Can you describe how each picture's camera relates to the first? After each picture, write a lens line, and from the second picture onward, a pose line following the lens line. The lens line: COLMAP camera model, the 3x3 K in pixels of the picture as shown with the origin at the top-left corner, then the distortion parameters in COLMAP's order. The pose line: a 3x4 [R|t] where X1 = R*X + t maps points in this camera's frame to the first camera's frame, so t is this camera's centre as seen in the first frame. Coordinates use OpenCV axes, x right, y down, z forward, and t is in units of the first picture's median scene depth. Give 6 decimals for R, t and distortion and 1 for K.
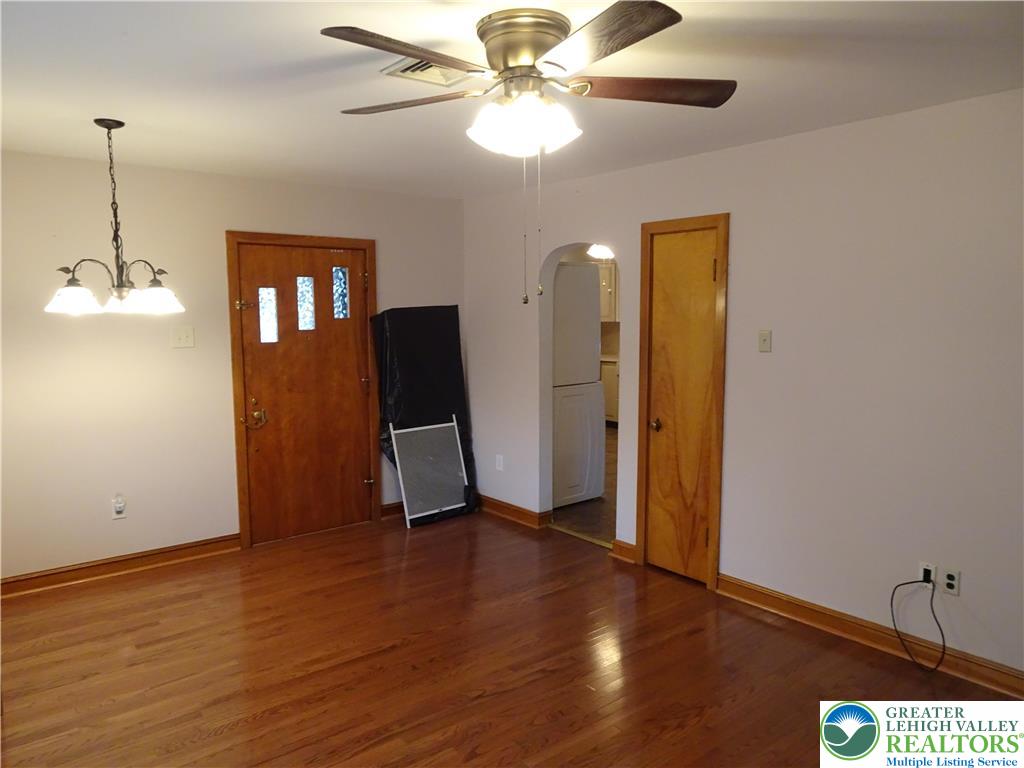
lens RADIAL K [[731.9, 0, 512.3], [0, 731.9, 381.5], [0, 0, 1]] dist [0.003630, 0.005513]
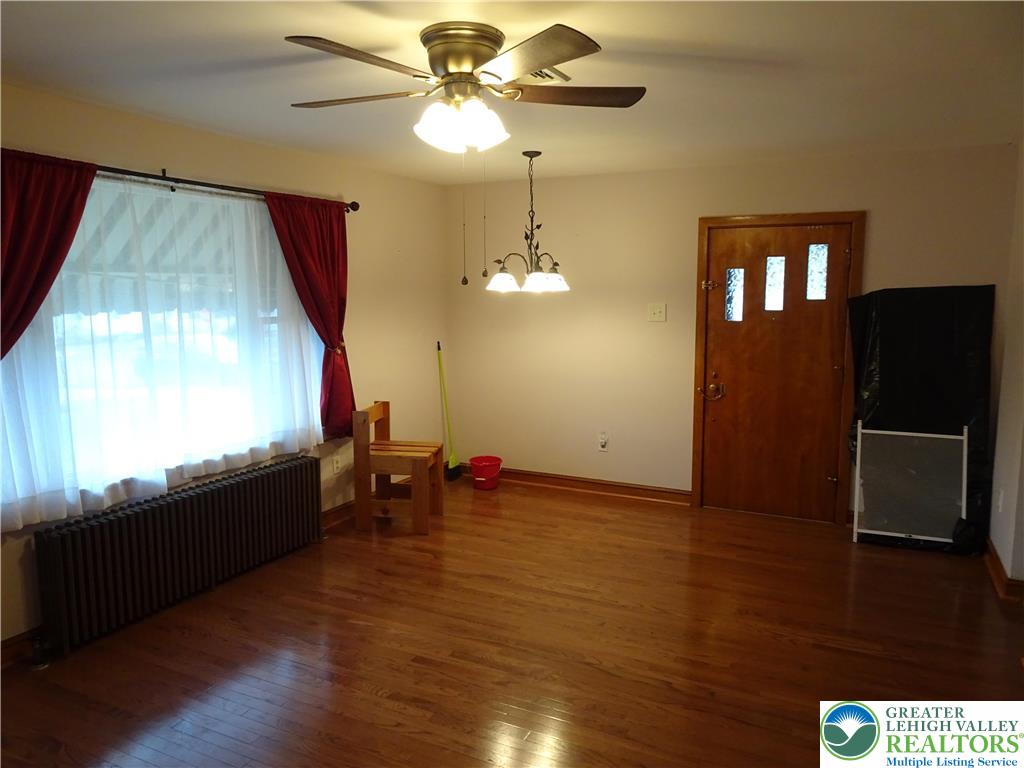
lens RADIAL K [[731.9, 0, 512.7], [0, 731.9, 384.3], [0, 0, 1]] dist [0.003630, 0.005513]
pose [[0.413833, 0.121170, -0.902253, 0.501712], [-0.093679, 0.991509, 0.090189, -0.028966], [0.905520, 0.047199, 0.421670, 0.280323]]
